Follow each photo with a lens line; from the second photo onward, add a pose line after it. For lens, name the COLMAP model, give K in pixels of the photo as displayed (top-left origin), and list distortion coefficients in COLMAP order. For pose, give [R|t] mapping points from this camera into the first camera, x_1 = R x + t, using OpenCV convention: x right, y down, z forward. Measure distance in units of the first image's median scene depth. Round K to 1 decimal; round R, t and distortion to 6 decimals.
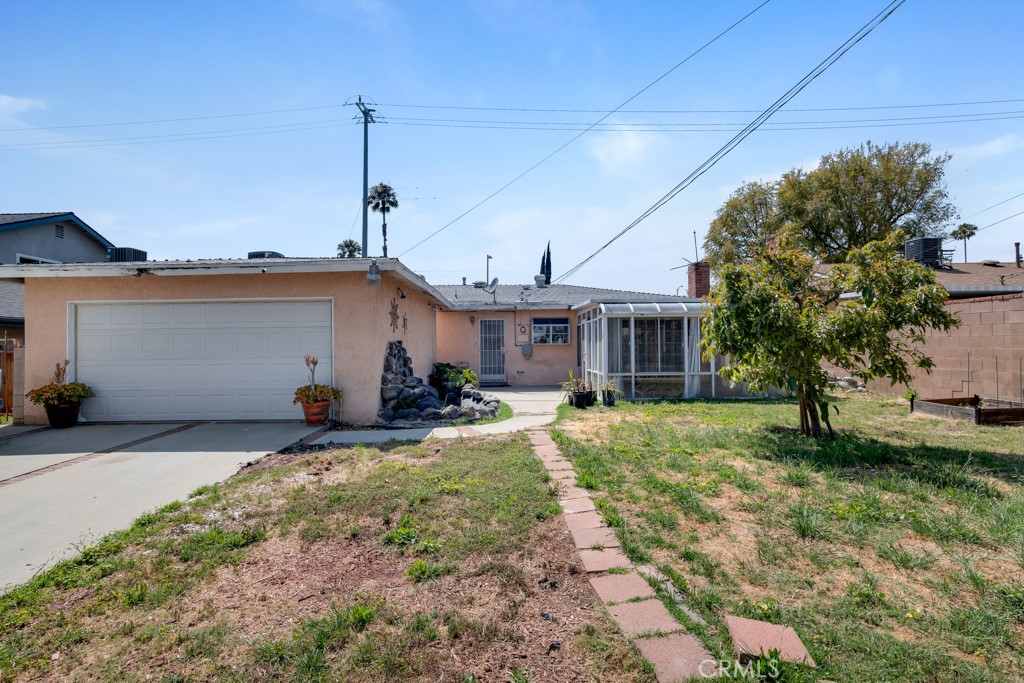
lens RADIAL K [[494.7, 0, 511.5], [0, 494.7, 342.4], [0, 0, 1]] dist [-0.013830, 0.001198]
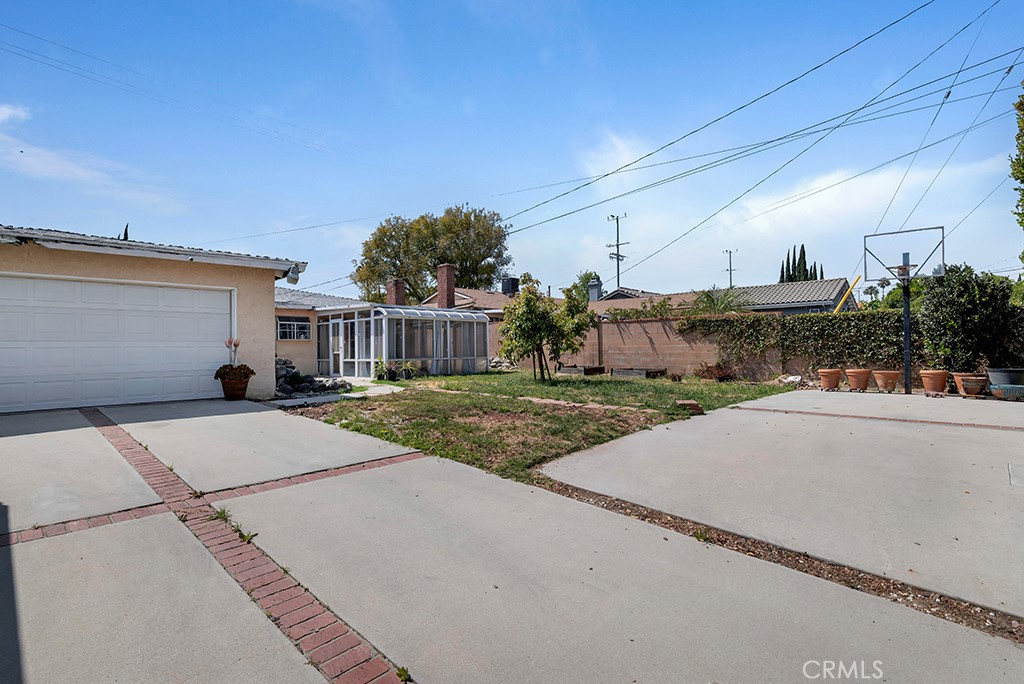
lens RADIAL K [[494.7, 0, 514.4], [0, 494.7, 341.7], [0, 0, 1]] dist [-0.013830, 0.001198]
pose [[0.683281, 0.013312, 0.730034, -0.391519], [-0.001433, 0.999856, -0.016891, 0.025813], [-0.730154, 0.010495, 0.683202, -0.123099]]
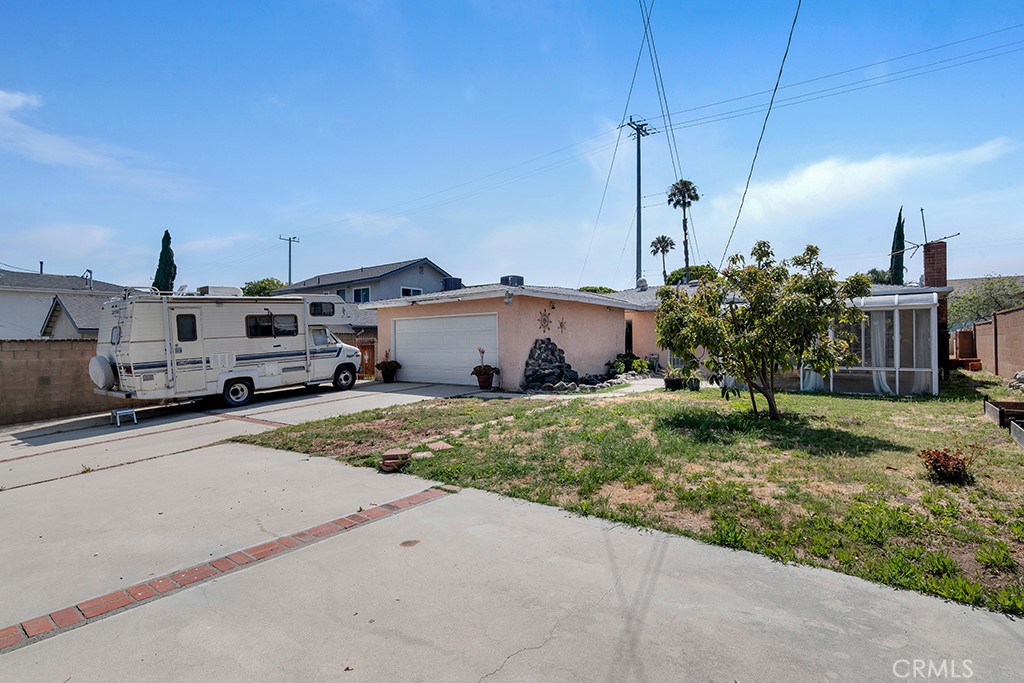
lens RADIAL K [[494.7, 0, 520.2], [0, 494.7, 347.0], [0, 0, 1]] dist [-0.013830, 0.001198]
pose [[0.800656, 0.007386, -0.599079, 0.355270], [0.009254, 0.999652, 0.024692, -0.008347], [0.599053, -0.025314, 0.800309, -0.138640]]
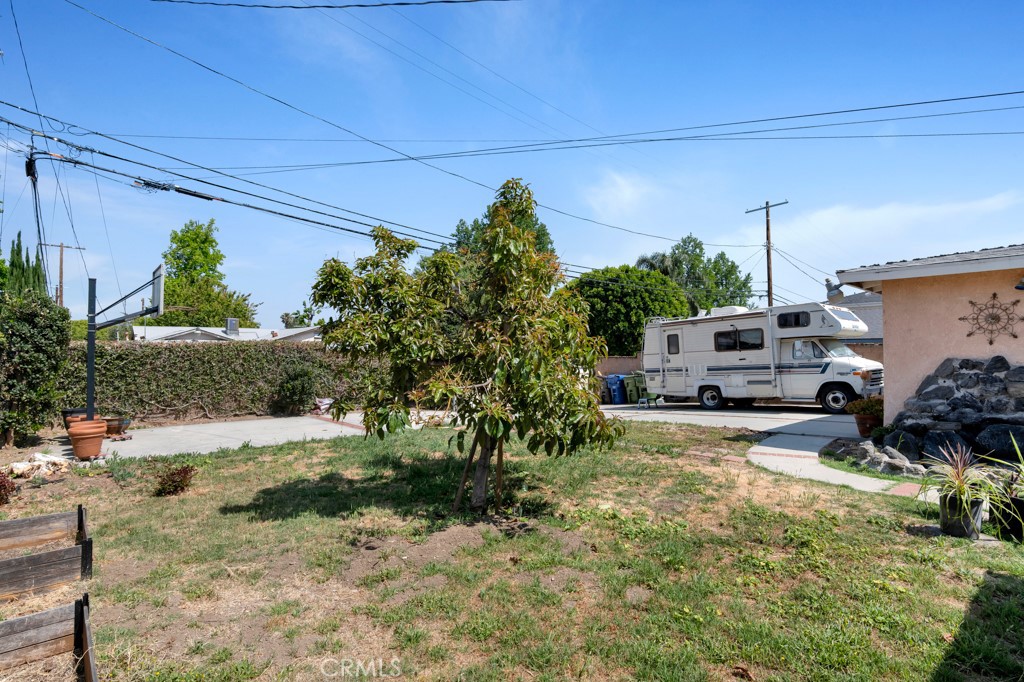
lens RADIAL K [[494.7, 0, 513.2], [0, 494.7, 343.9], [0, 0, 1]] dist [-0.013830, 0.001198]
pose [[-0.736856, -0.001400, -0.676048, 0.425007], [0.014591, 0.999732, -0.017975, -0.010766], [0.675892, -0.023109, -0.736638, 0.628984]]
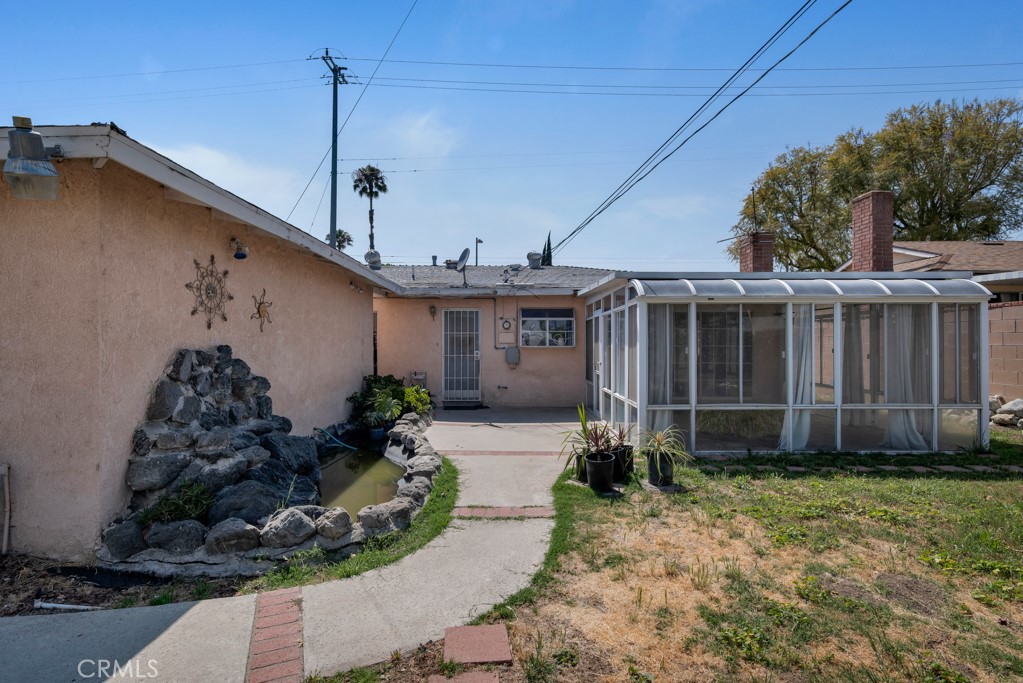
lens RADIAL K [[494.2, 0, 509.2], [0, 494.2, 343.4], [0, 0, 1]] dist [-0.013830, 0.001198]
pose [[0.999949, 0.008234, -0.005852, 0.031107], [-0.008172, 0.999912, 0.010483, -0.007652], [0.005938, -0.010434, 0.999928, 0.318548]]
